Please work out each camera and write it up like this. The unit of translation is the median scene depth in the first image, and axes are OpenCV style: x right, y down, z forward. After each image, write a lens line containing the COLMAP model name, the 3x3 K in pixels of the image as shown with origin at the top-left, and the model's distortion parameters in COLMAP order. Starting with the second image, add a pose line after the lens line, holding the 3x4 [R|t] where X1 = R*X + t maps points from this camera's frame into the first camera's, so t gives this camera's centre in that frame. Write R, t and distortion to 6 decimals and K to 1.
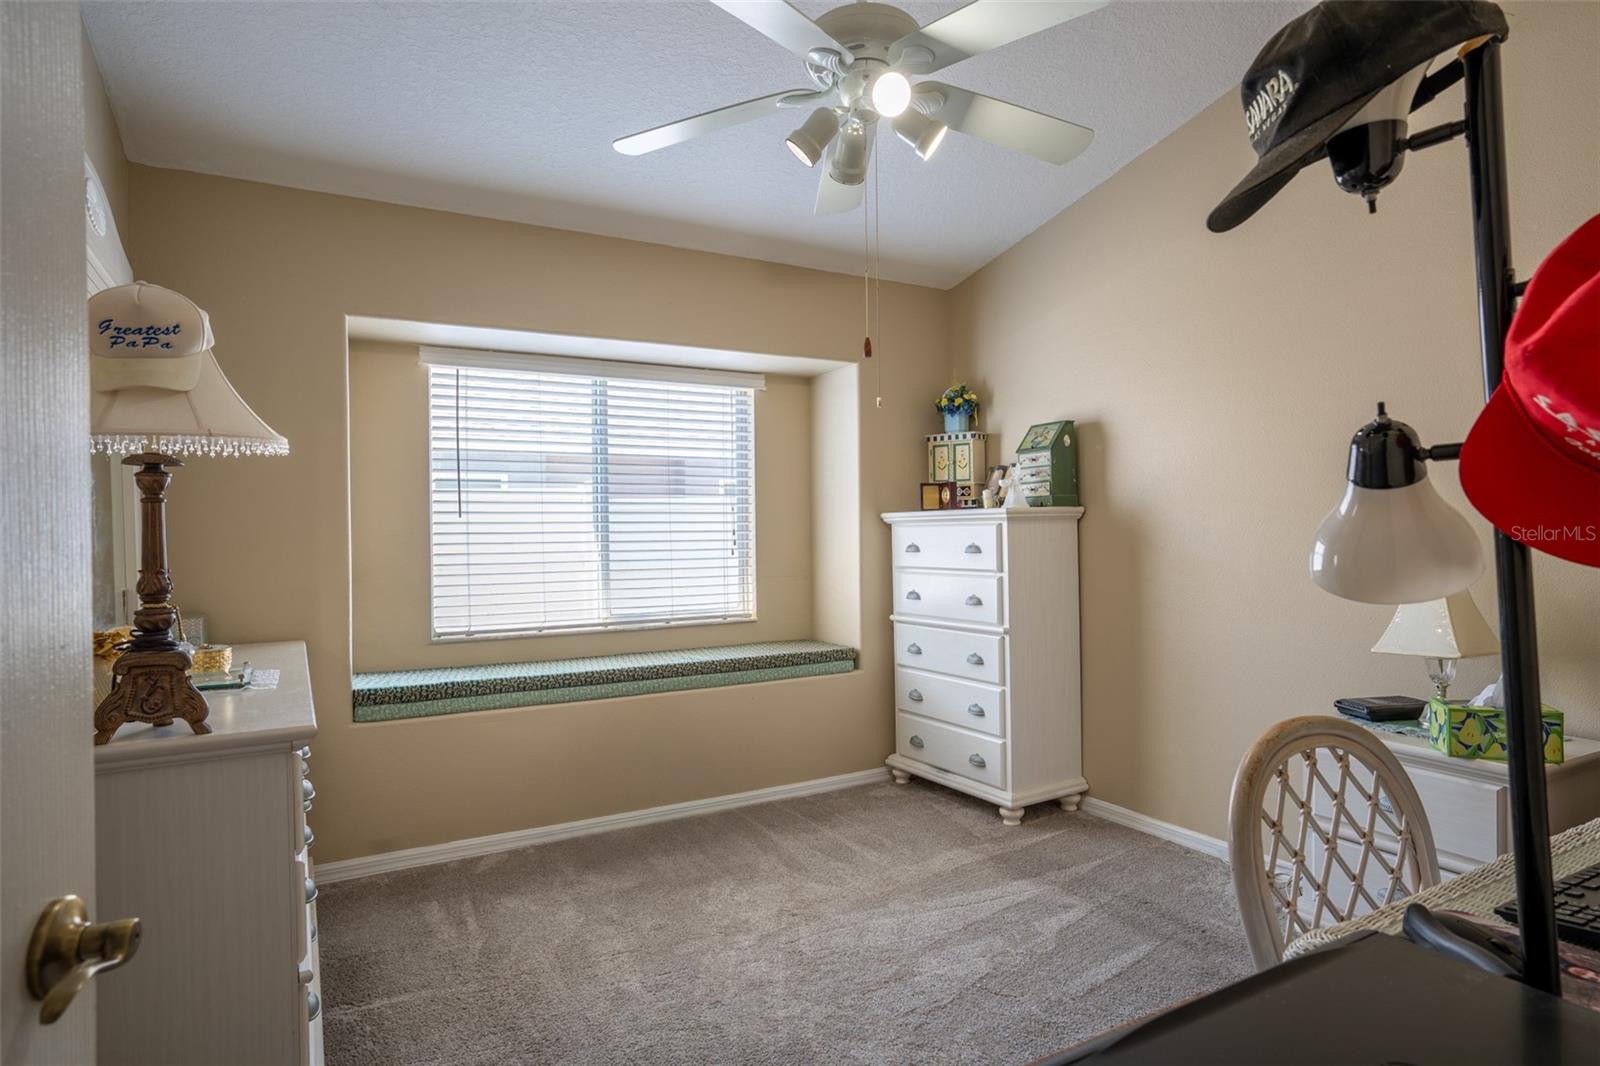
lens RADIAL K [[892.5, 0, 799.2], [0, 892.5, 533.9], [0, 0, 1]] dist [0.000716, 0.000472]
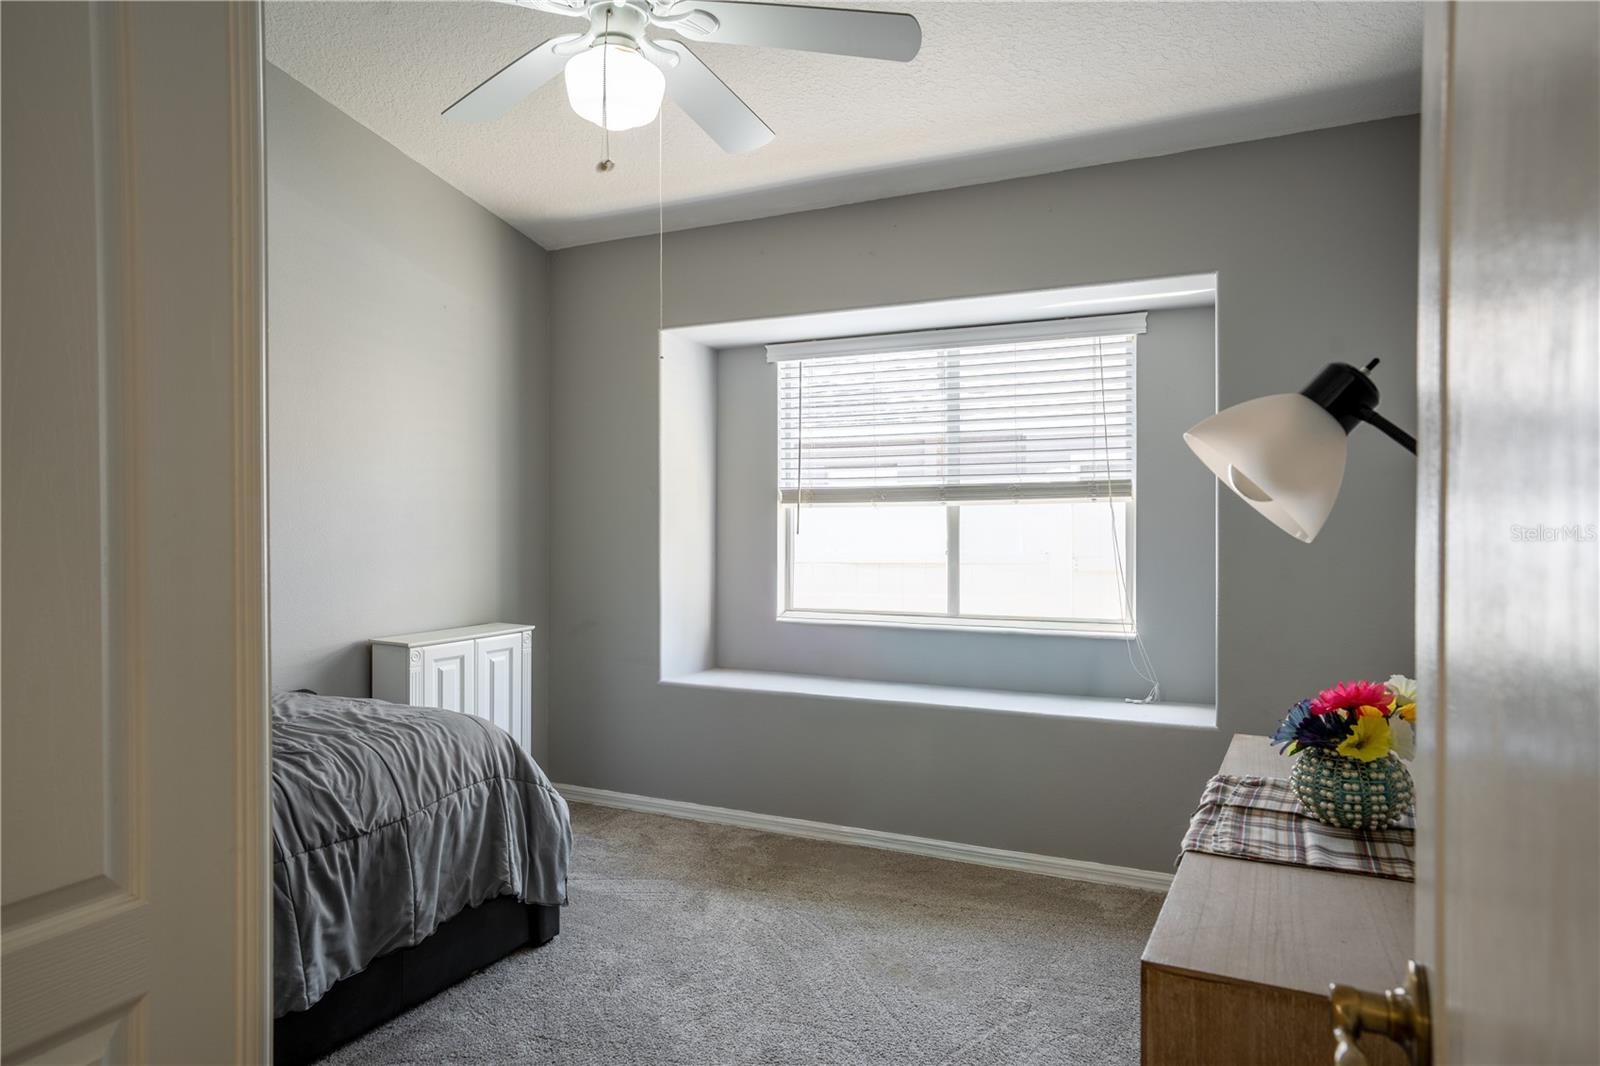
lens RADIAL K [[1042.3, 0, 799.6], [0, 1042.3, 527.8], [0, 0, 1]] dist [-0.031721, 0.021010]
pose [[0.554132, 0.014999, -0.832294, 0.587072], [-0.009754, 0.999886, 0.011526, -0.006904], [0.832372, 0.001731, 0.554215, 0.320535]]
